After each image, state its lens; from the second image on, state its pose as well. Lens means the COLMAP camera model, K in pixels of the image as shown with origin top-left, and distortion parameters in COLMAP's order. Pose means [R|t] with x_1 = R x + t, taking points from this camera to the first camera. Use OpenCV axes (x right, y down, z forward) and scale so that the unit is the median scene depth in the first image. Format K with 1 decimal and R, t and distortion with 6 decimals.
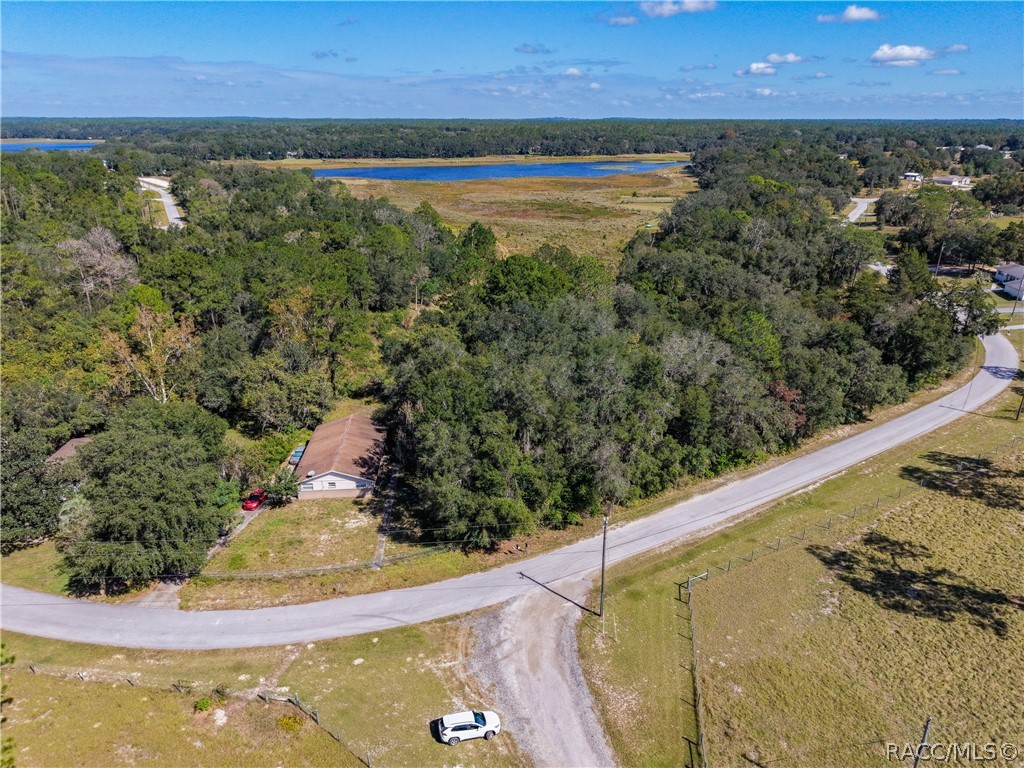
lens RADIAL K [[694.9, 0, 514.2], [0, 694.9, 386.0], [0, 0, 1]] dist [0.023258, -0.021781]
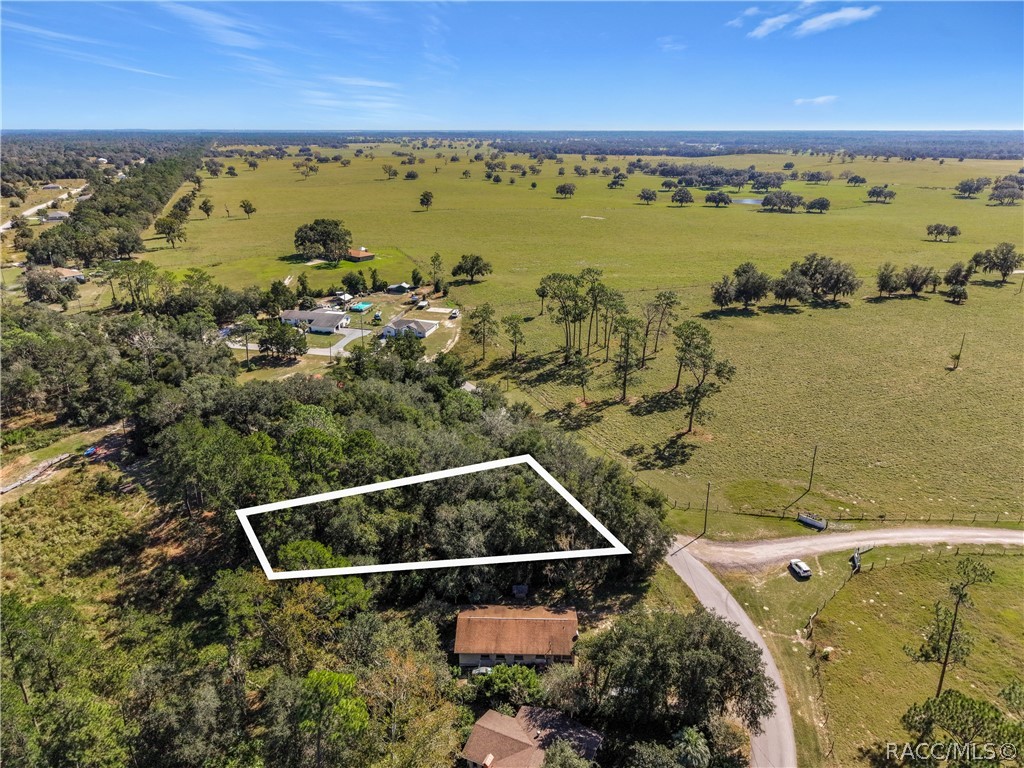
lens RADIAL K [[694.1, 0, 511.4], [0, 694.1, 384.0], [0, 0, 1]] dist [0.025552, -0.024530]
pose [[0.107357, -0.344499, 0.932628, -1.181672], [0.359186, 0.888132, 0.286716, -0.583675], [-0.927070, 0.304206, 0.219087, 0.686612]]
